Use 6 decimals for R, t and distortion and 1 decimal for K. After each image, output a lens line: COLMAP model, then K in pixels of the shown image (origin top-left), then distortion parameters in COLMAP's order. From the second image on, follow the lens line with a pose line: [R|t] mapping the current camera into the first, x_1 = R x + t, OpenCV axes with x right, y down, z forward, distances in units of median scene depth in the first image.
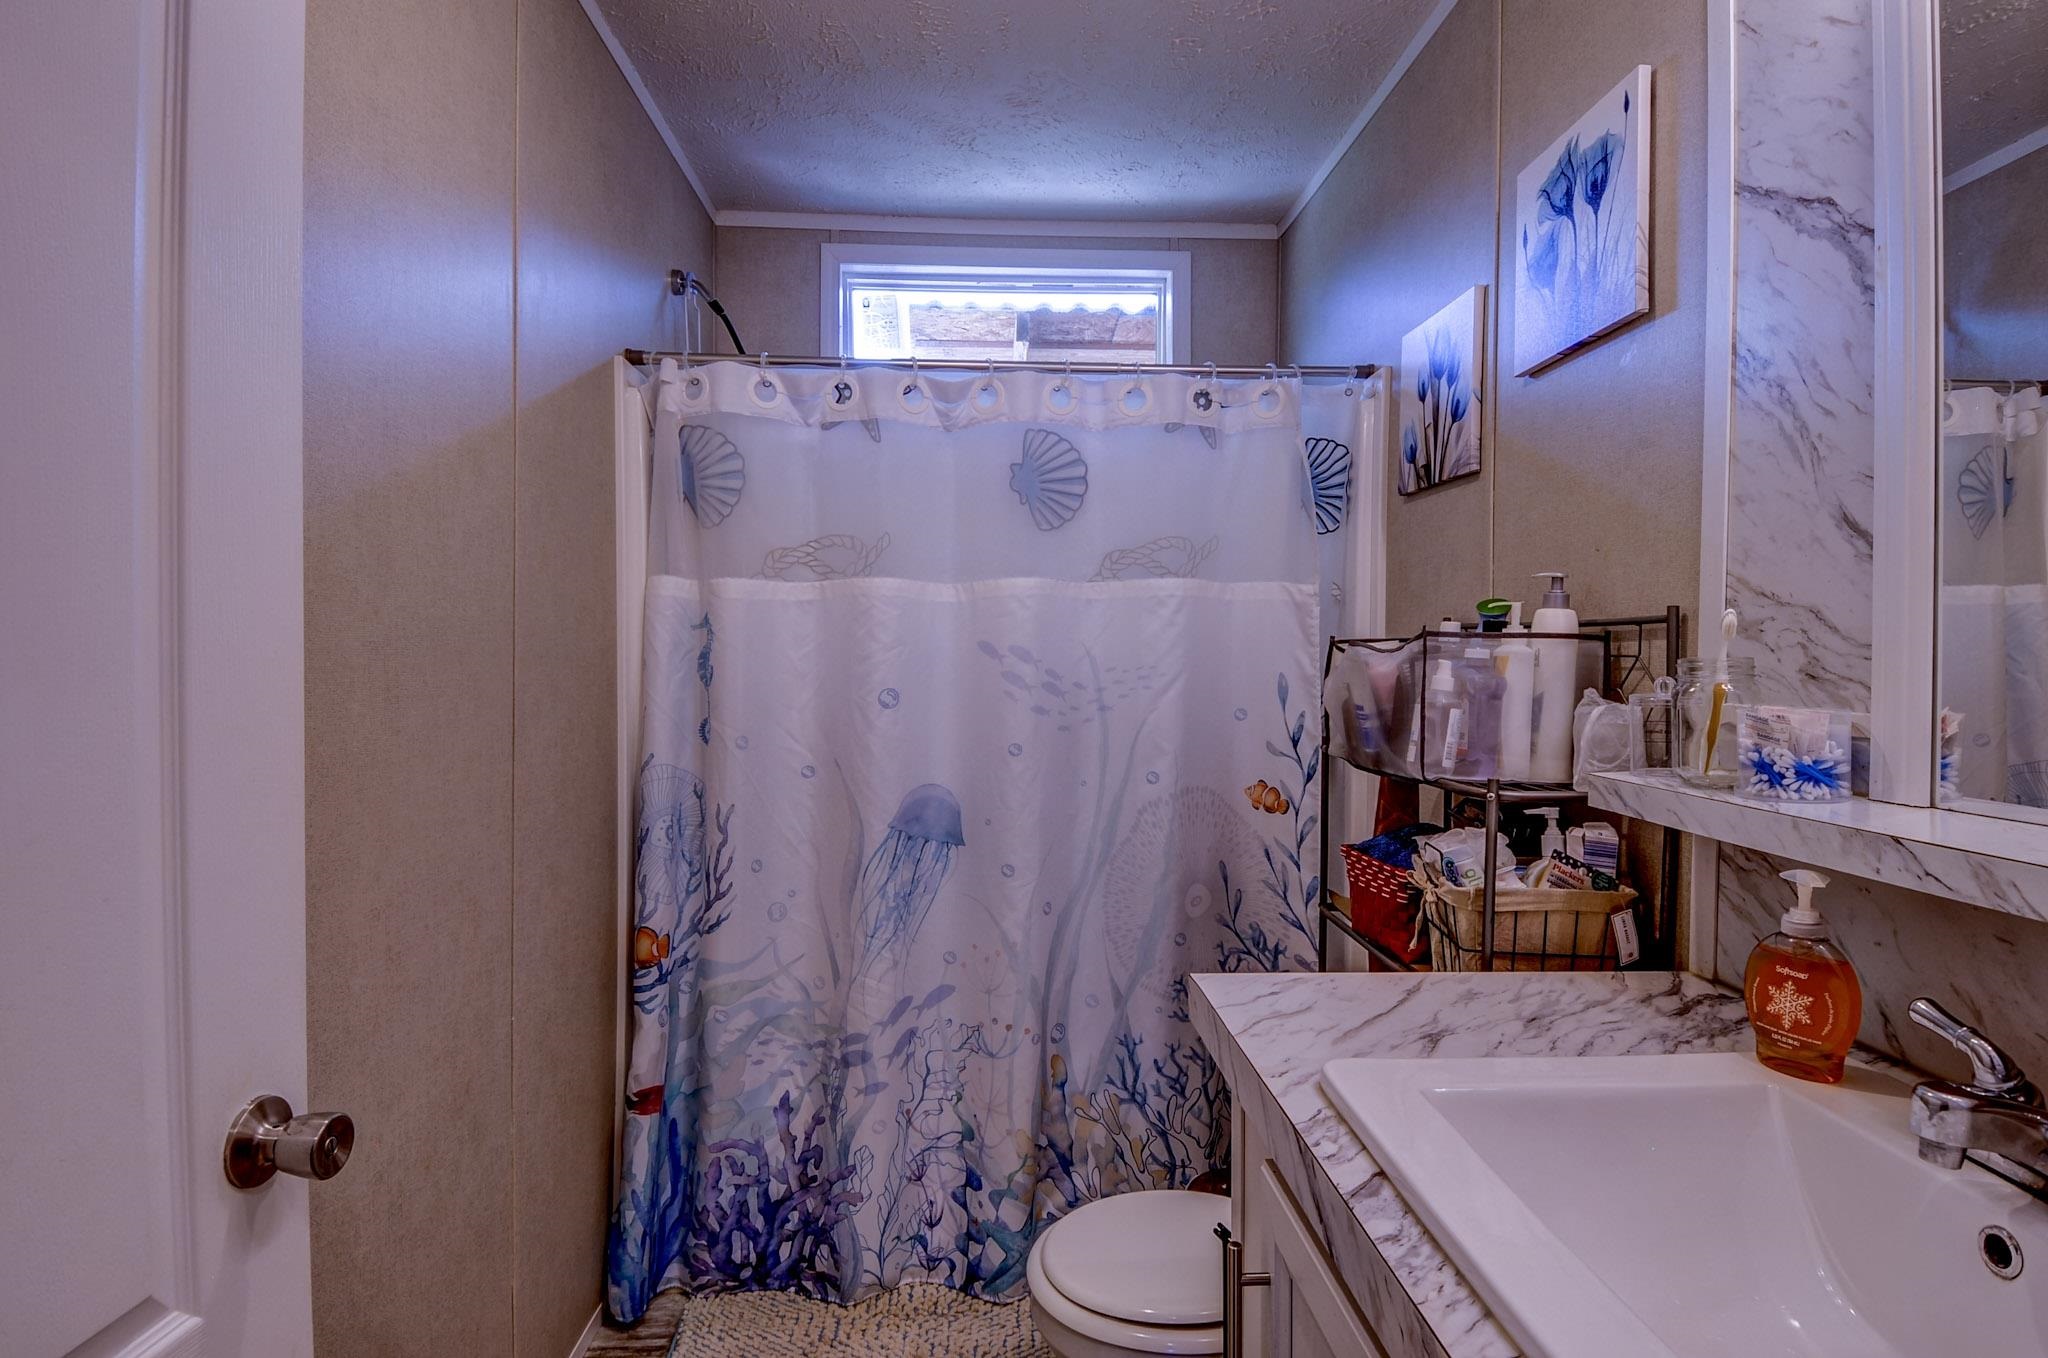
lens RADIAL K [[1048.1, 0, 1024.0], [0, 1048.1, 679.0], [0, 0, 1]] dist [0.048660, -0.054738]
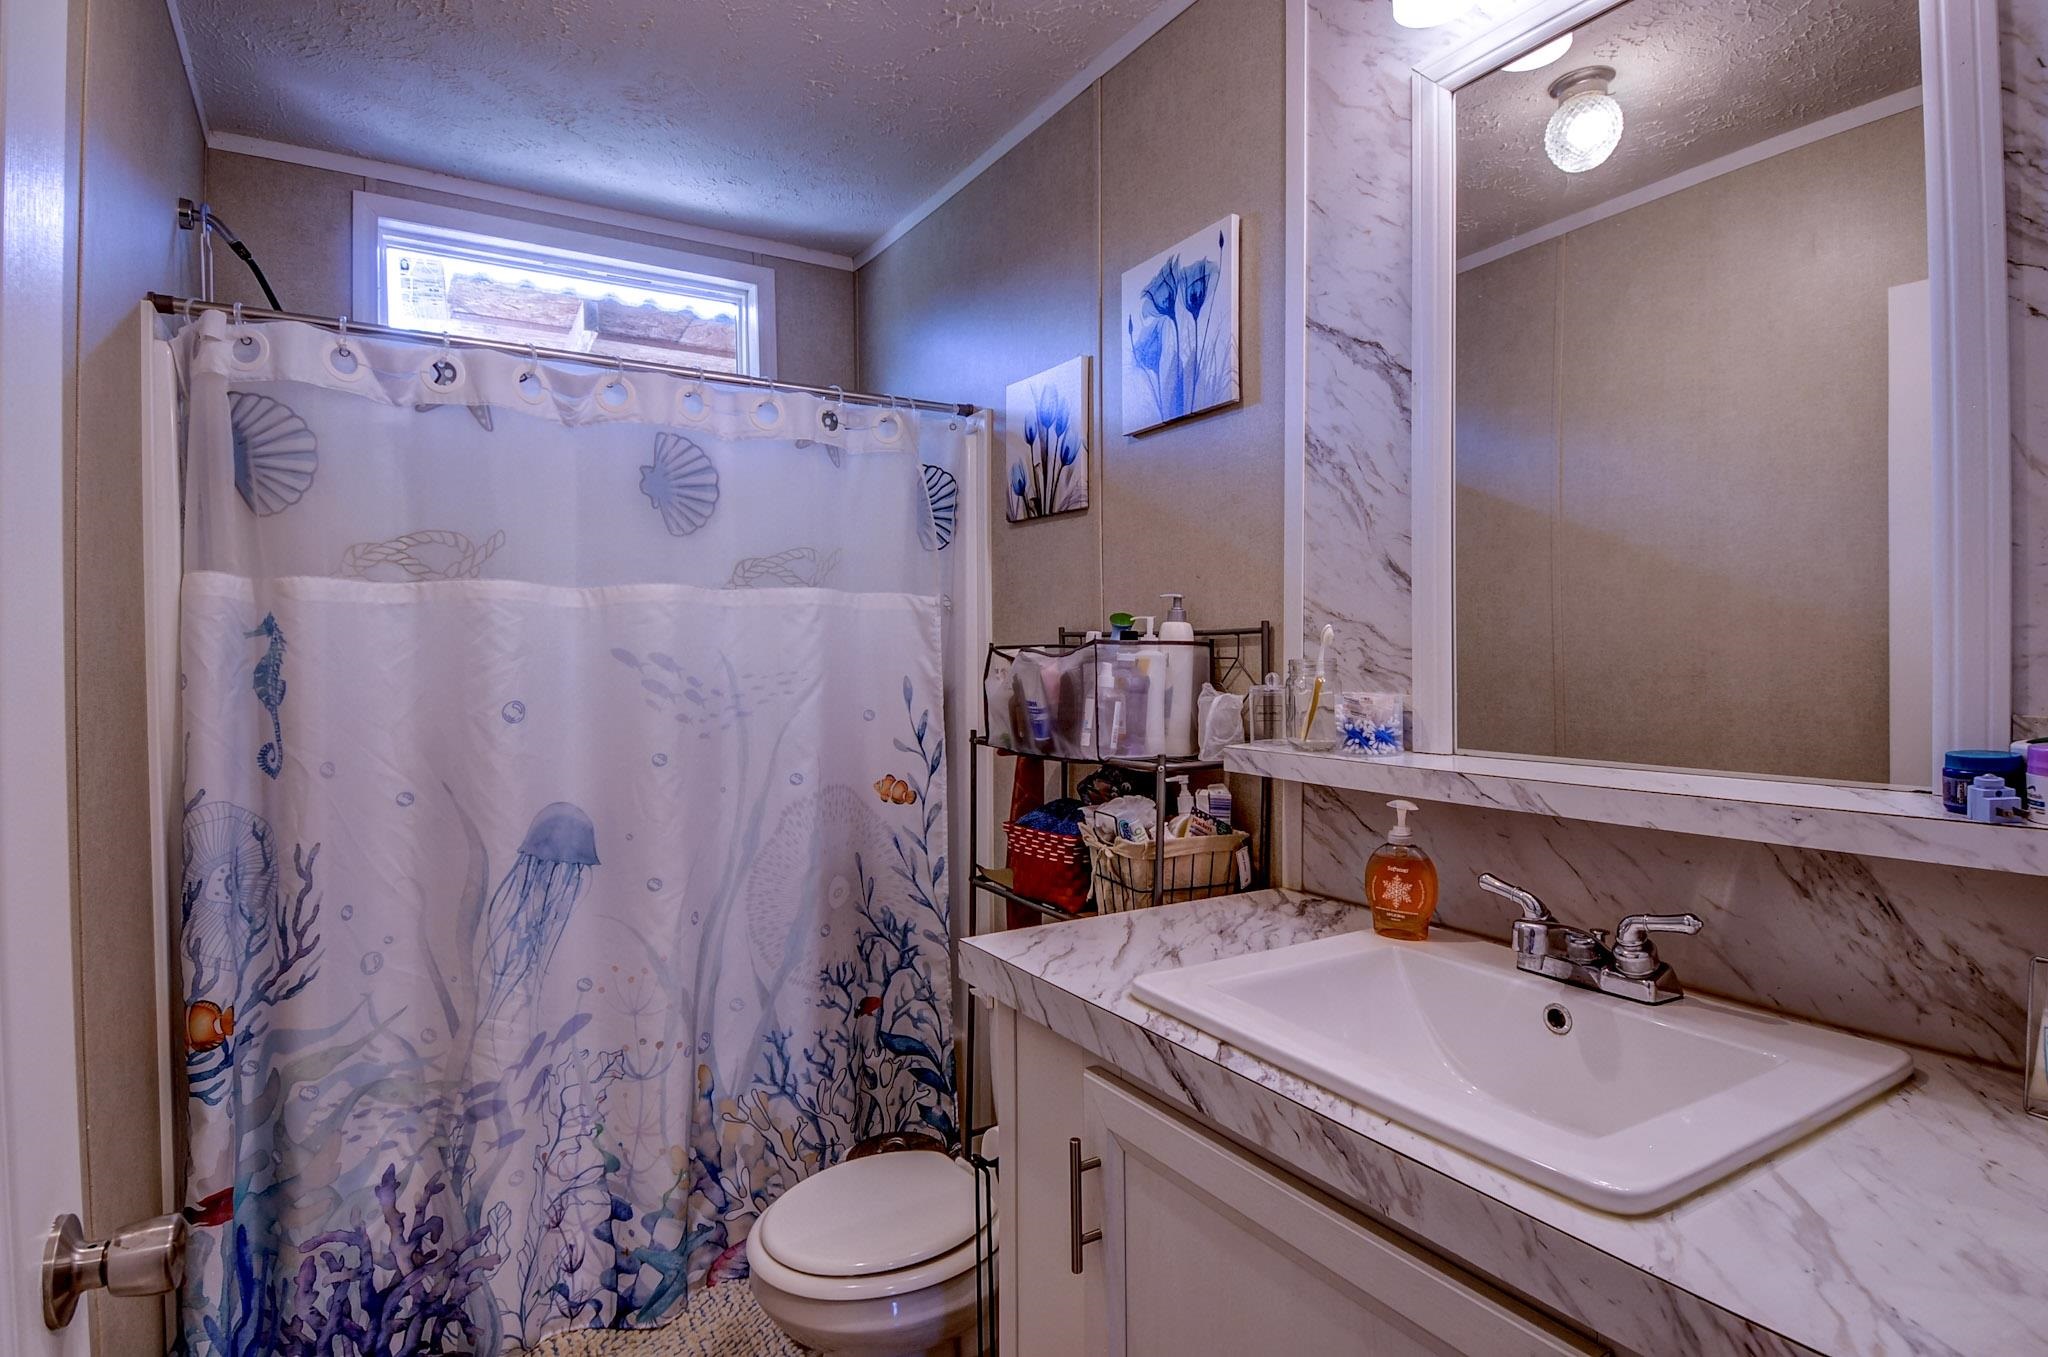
lens RADIAL K [[1042.5, 0, 1027.5], [0, 1042.5, 676.3], [0, 0, 1]] dist [0.042801, -0.046742]
pose [[0.879994, -0.019324, 0.474591, -0.176841], [0.022246, 0.999752, -0.000541, -0.002251], [-0.474463, 0.011034, 0.880206, -0.022911]]
